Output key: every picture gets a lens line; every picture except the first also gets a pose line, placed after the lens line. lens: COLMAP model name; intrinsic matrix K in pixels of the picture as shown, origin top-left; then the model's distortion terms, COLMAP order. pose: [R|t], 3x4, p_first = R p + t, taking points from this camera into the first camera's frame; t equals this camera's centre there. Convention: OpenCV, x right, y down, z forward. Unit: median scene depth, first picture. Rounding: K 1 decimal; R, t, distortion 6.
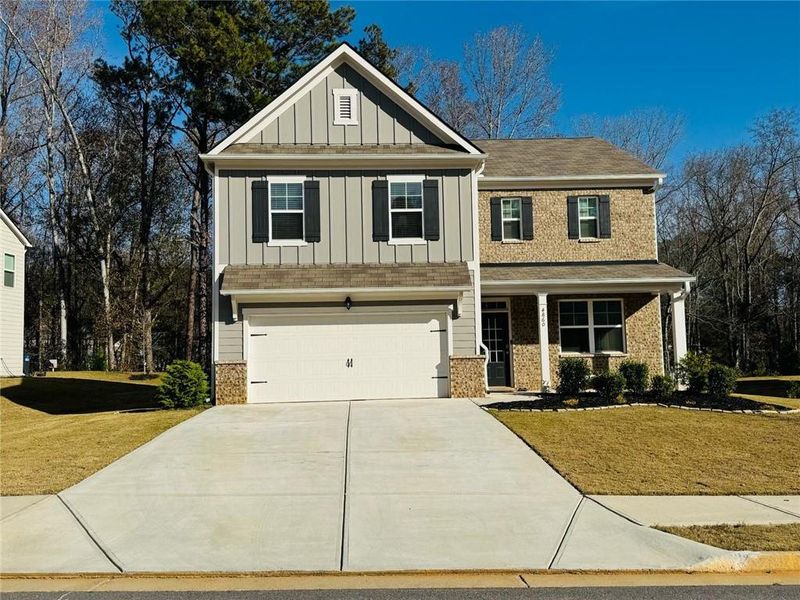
lens RADIAL K [[973.9, 0, 400.0], [0, 973.9, 300.0], [0, 0, 1]] dist [0.022383, 0.000335]
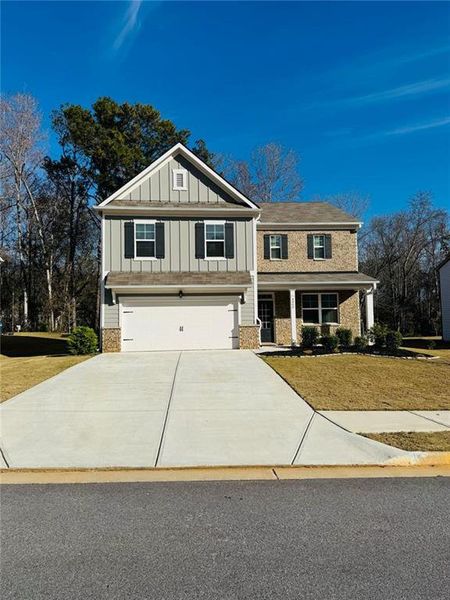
lens RADIAL K [[659.2, 0, 225.0], [0, 659.2, 300.0], [0, 0, 1]] dist [-0.001801, 0.000414]
pose [[0.998804, 0.007295, 0.048351, -0.031229], [-0.008222, 0.999786, 0.018997, -0.009085], [-0.048202, -0.019372, 0.998650, -0.170680]]
